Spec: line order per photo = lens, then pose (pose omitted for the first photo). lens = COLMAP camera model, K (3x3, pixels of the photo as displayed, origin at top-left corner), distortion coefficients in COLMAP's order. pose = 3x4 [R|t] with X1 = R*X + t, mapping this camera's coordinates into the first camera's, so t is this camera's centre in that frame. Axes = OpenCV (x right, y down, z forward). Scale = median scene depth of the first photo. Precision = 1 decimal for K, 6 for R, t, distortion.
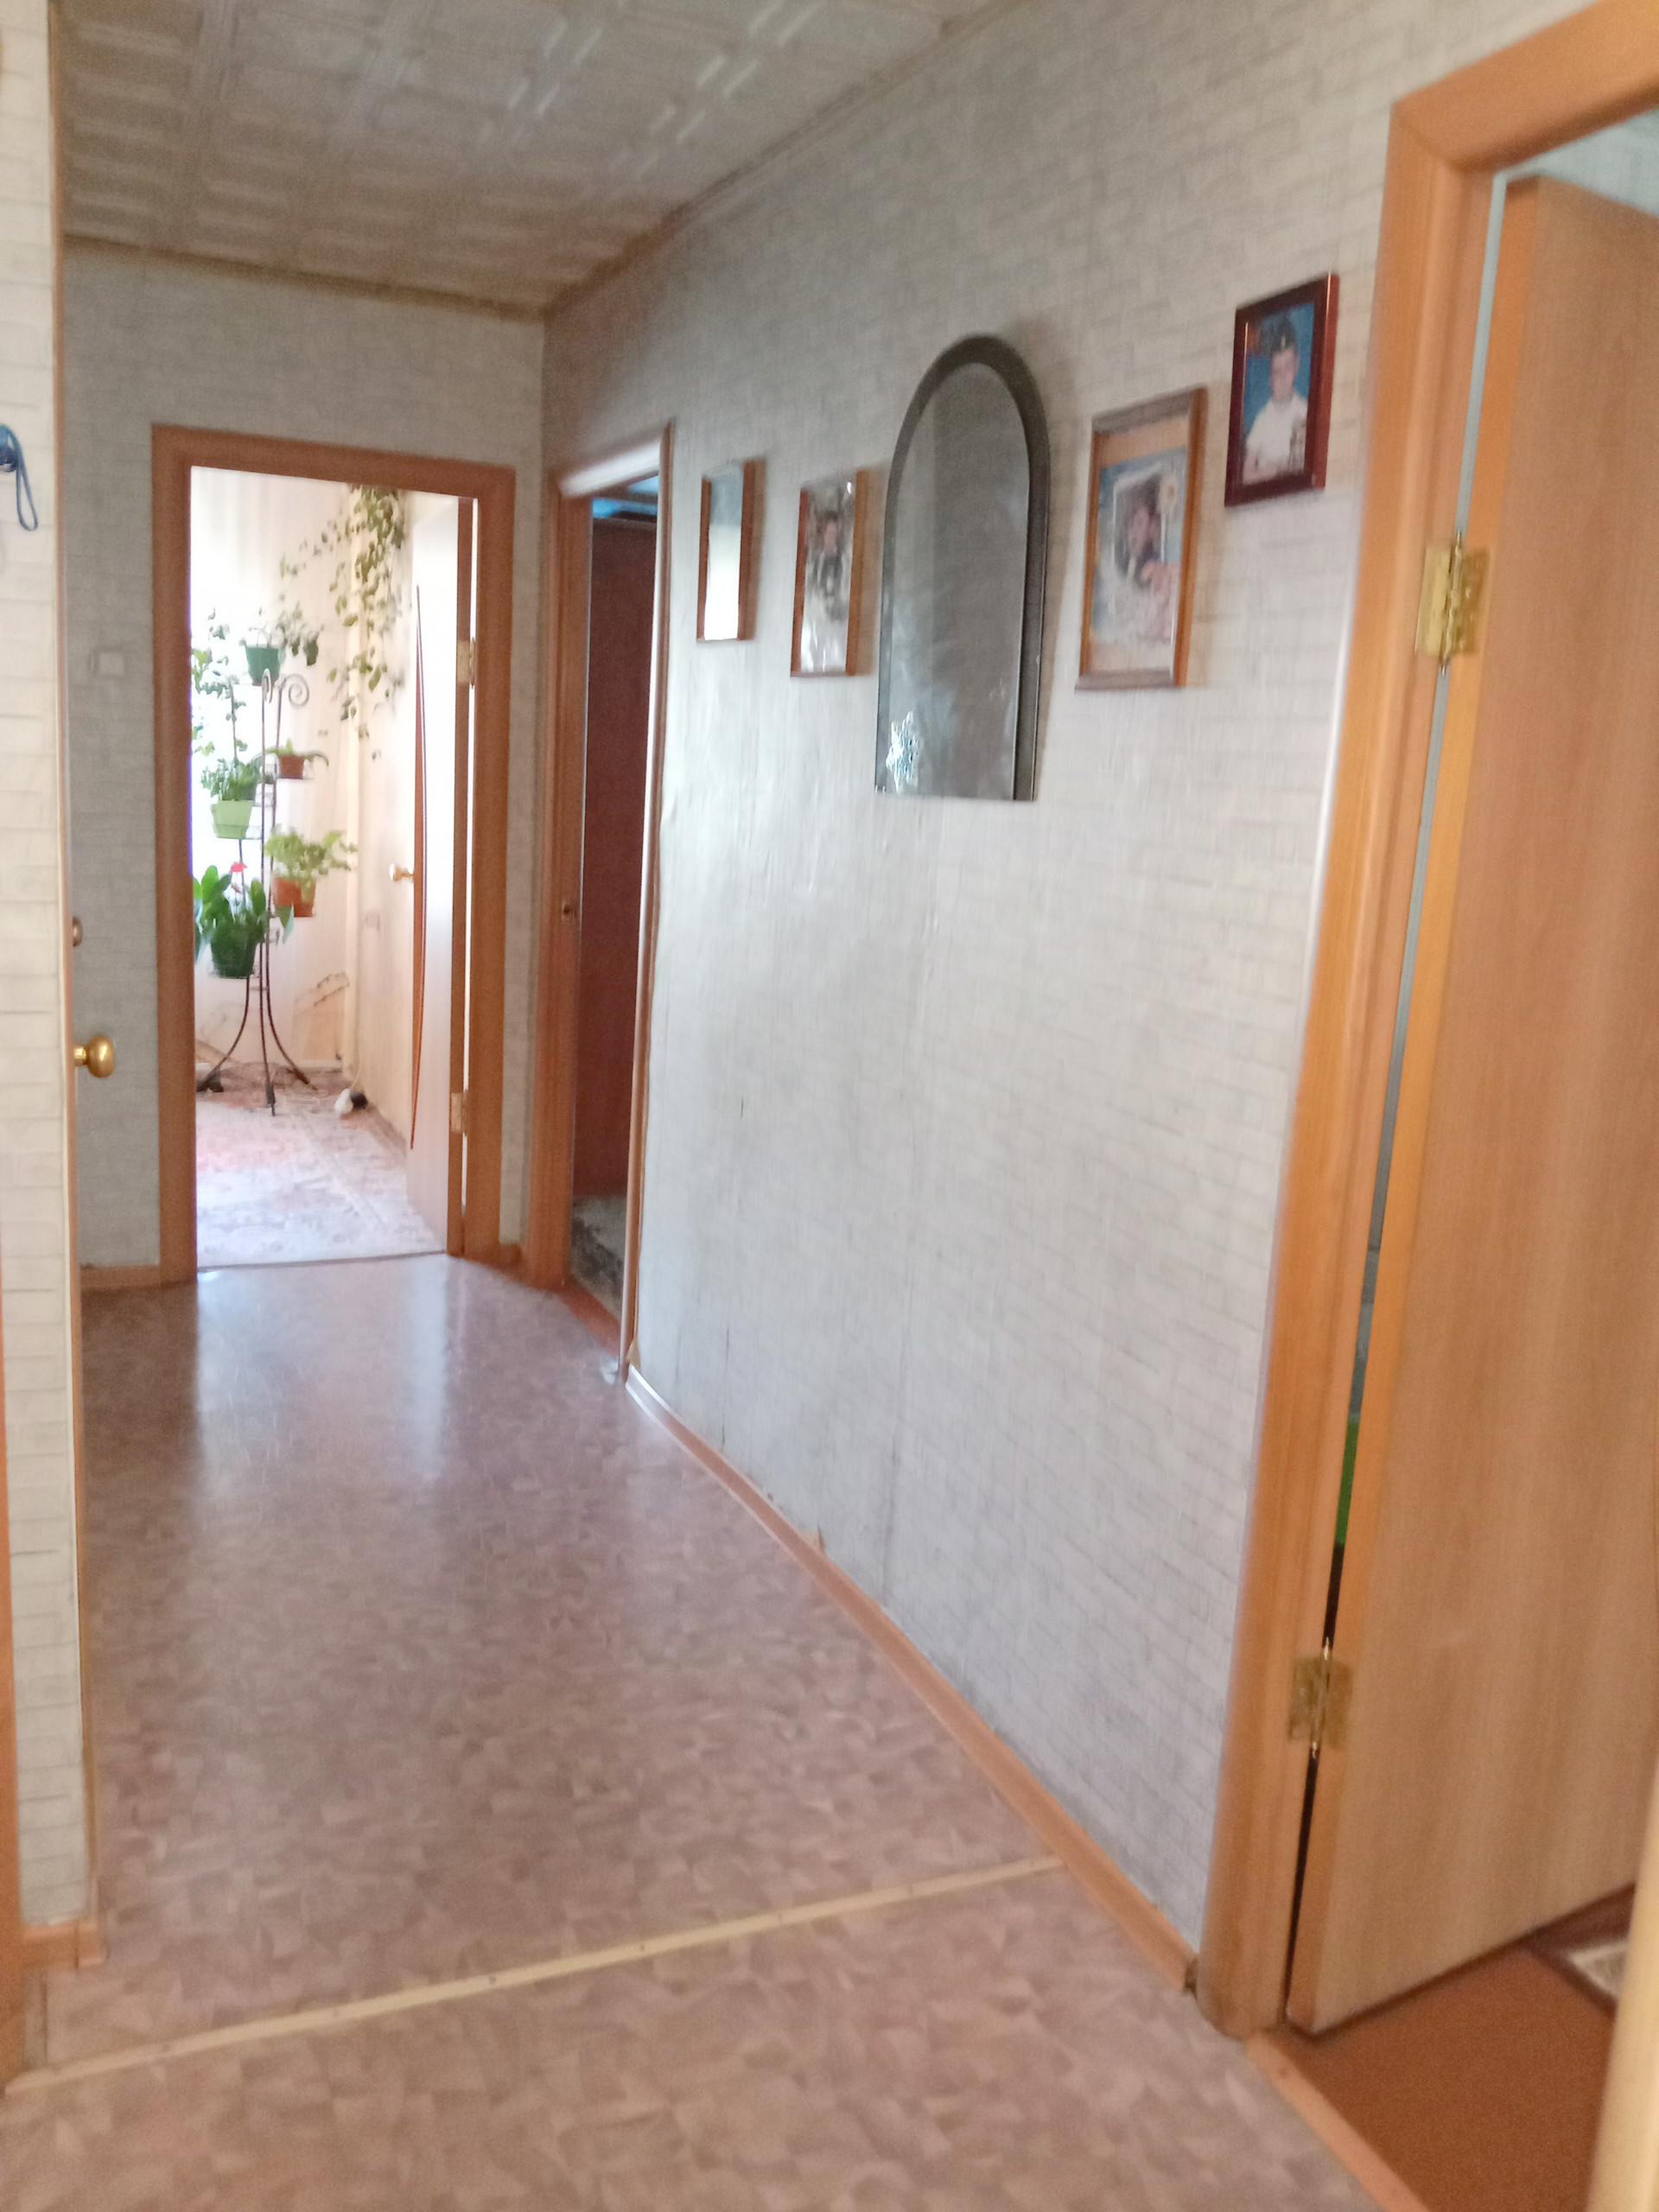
lens RADIAL K [[1816.7, 0, 824.6], [0, 1816.7, 1113.3], [0, 0, 1]] dist [0.056926, -0.080677]
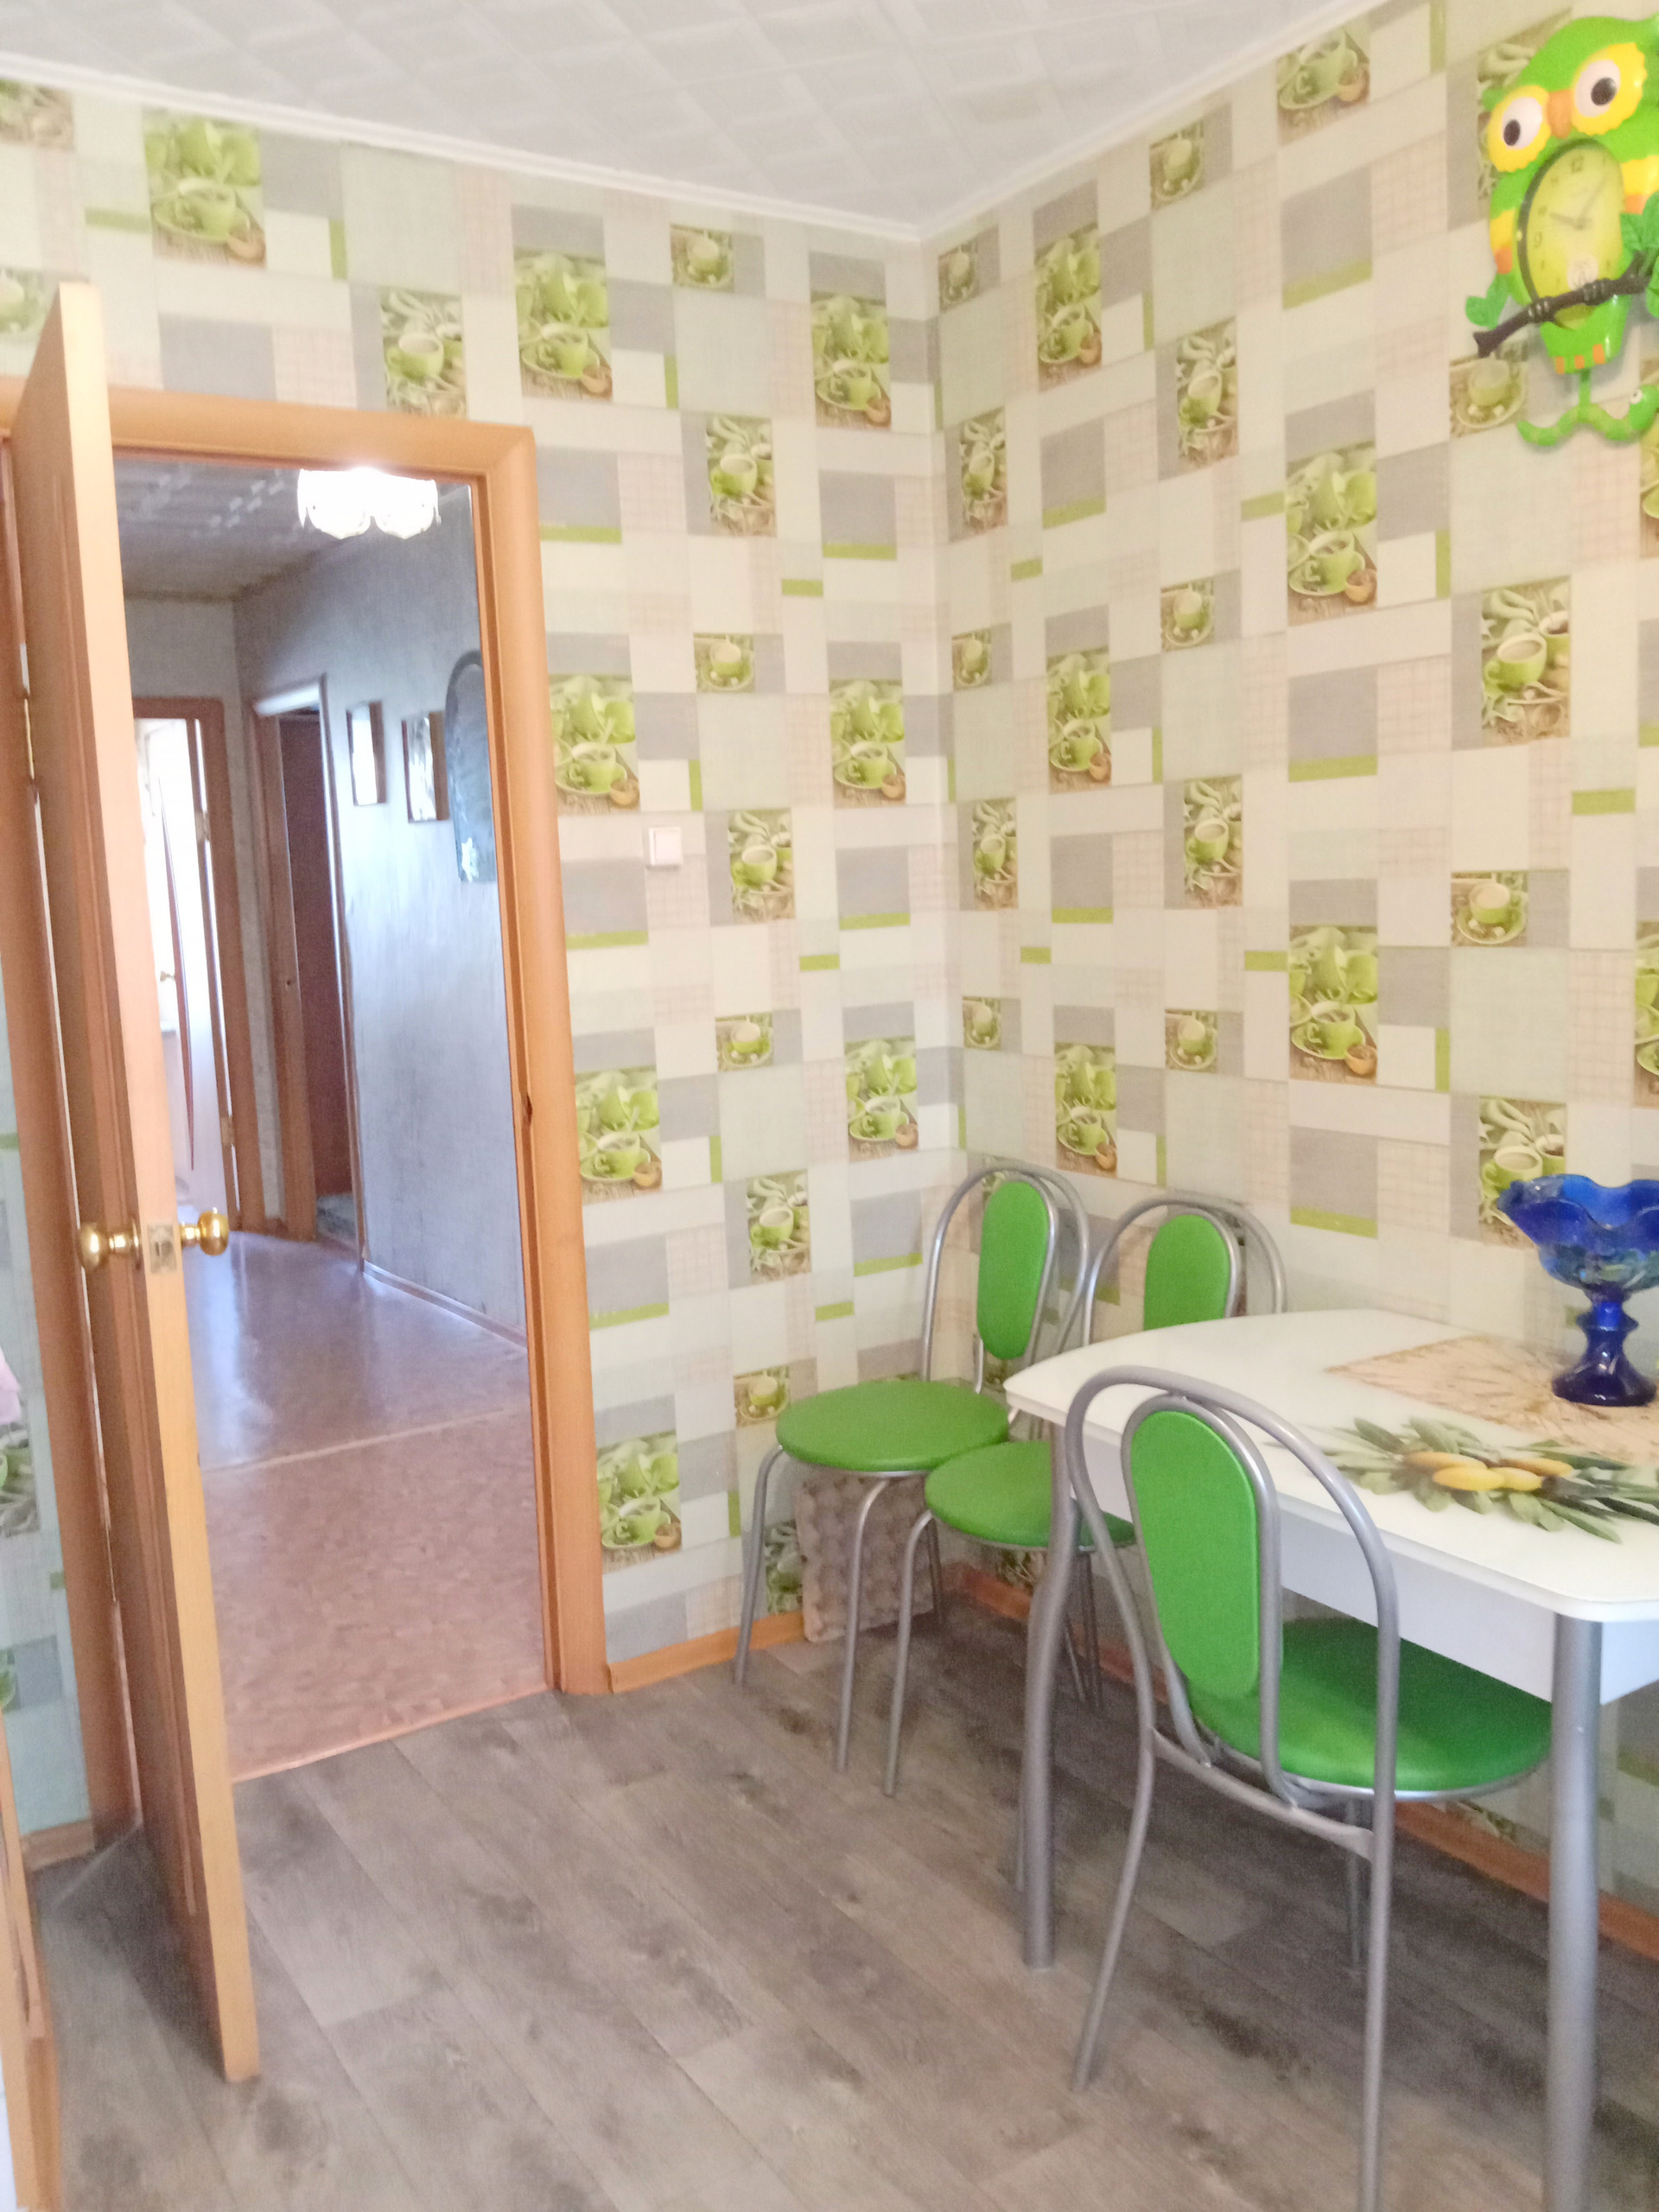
lens RADIAL K [[1816.7, 0, 823.4], [0, 1816.7, 1115.3], [0, 0, 1]] dist [0.056926, -0.080677]
pose [[0.982629, -0.113854, 0.146549, 0.091089], [0.121157, 0.991749, -0.041883, 0.177399], [-0.140571, 0.058910, 0.988316, -0.850039]]
